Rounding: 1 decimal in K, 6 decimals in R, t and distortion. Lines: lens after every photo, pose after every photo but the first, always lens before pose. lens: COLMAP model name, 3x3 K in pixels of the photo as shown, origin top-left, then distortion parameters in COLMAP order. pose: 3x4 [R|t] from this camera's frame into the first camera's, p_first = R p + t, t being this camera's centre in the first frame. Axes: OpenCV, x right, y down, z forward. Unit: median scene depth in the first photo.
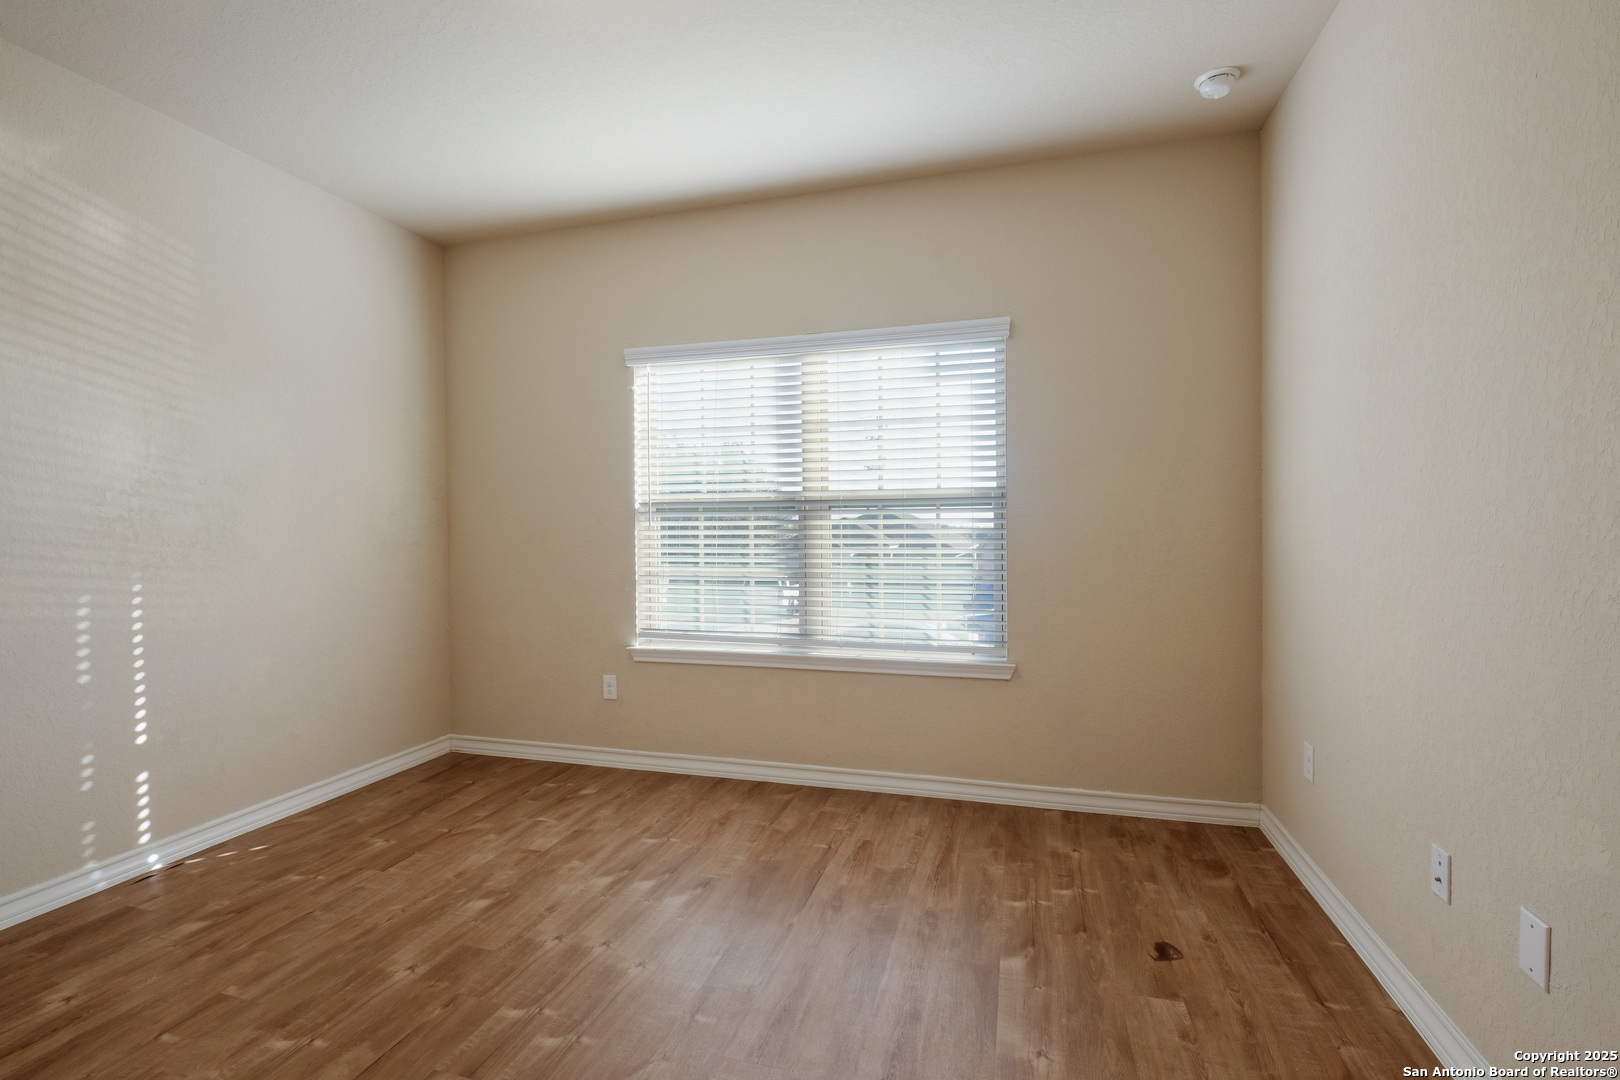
lens RADIAL K [[708.7, 0, 783.1], [0, 708.7, 538.4], [0, 0, 1]] dist [0.003295, -0.001774]
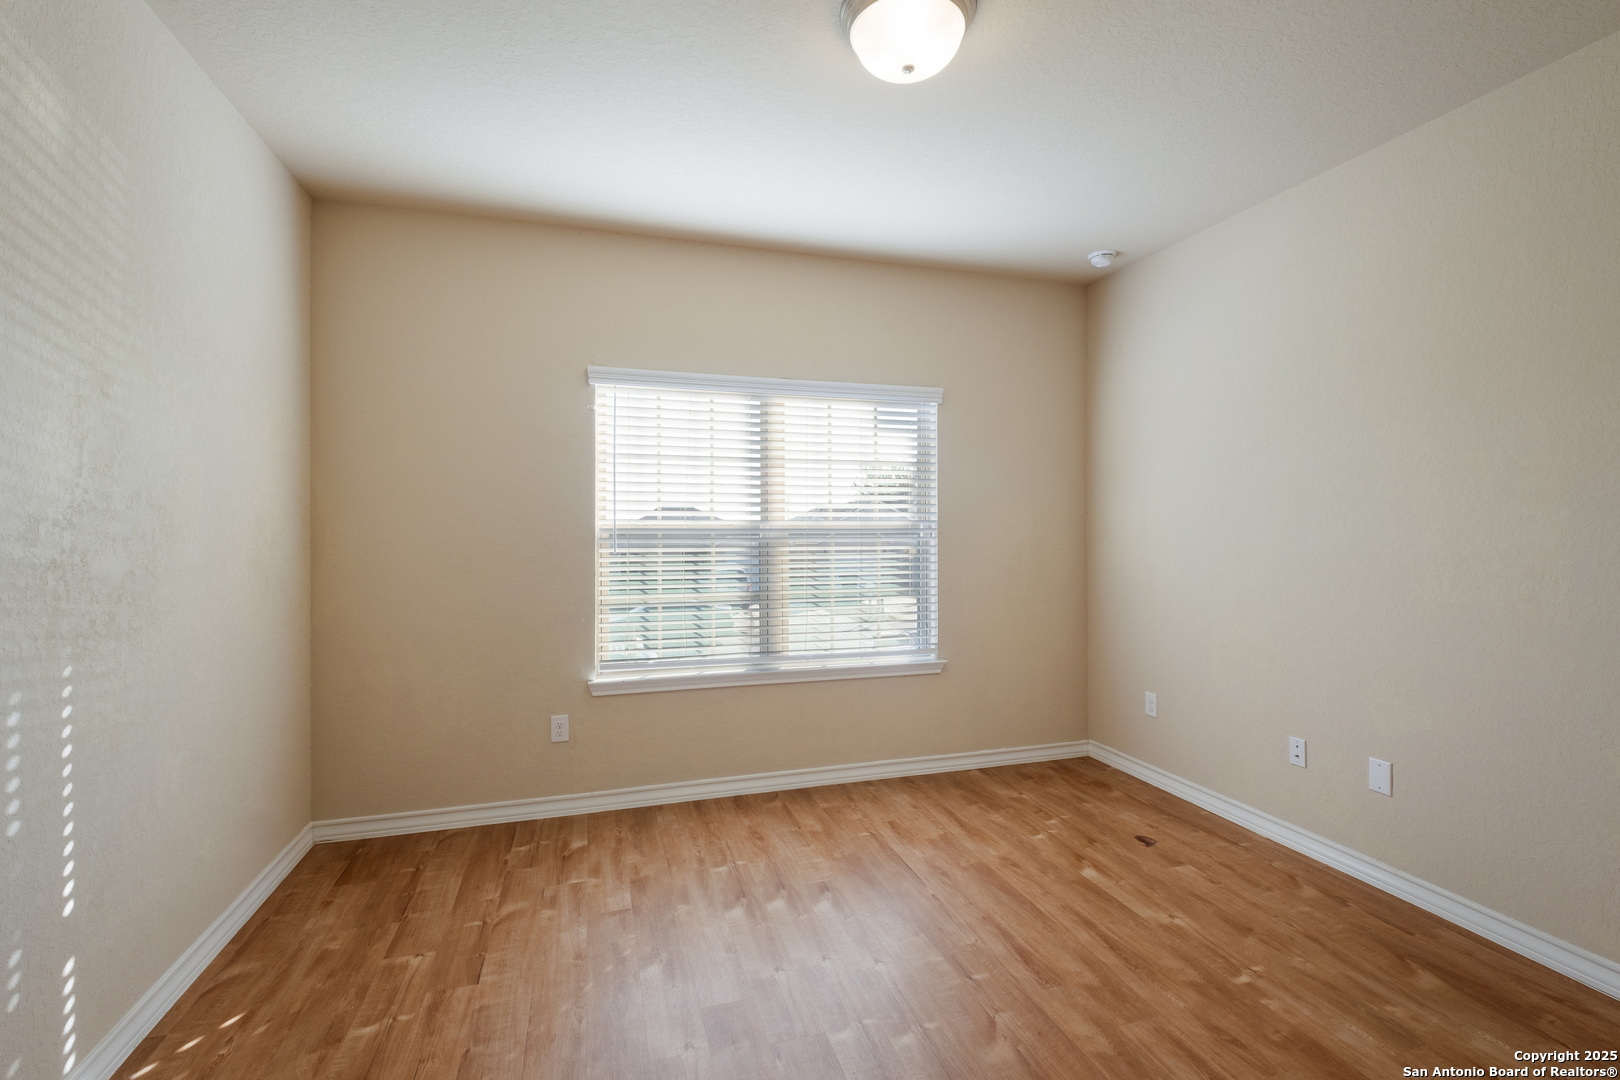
lens RADIAL K [[708.7, 0, 758.2], [0, 708.7, 534.1], [0, 0, 1]] dist [0.003295, -0.001774]
pose [[0.844486, -0.000543, 0.535577, -0.676440], [0.005514, 0.999955, -0.007680, -0.043373], [-0.535549, 0.009439, 0.844452, 0.112608]]
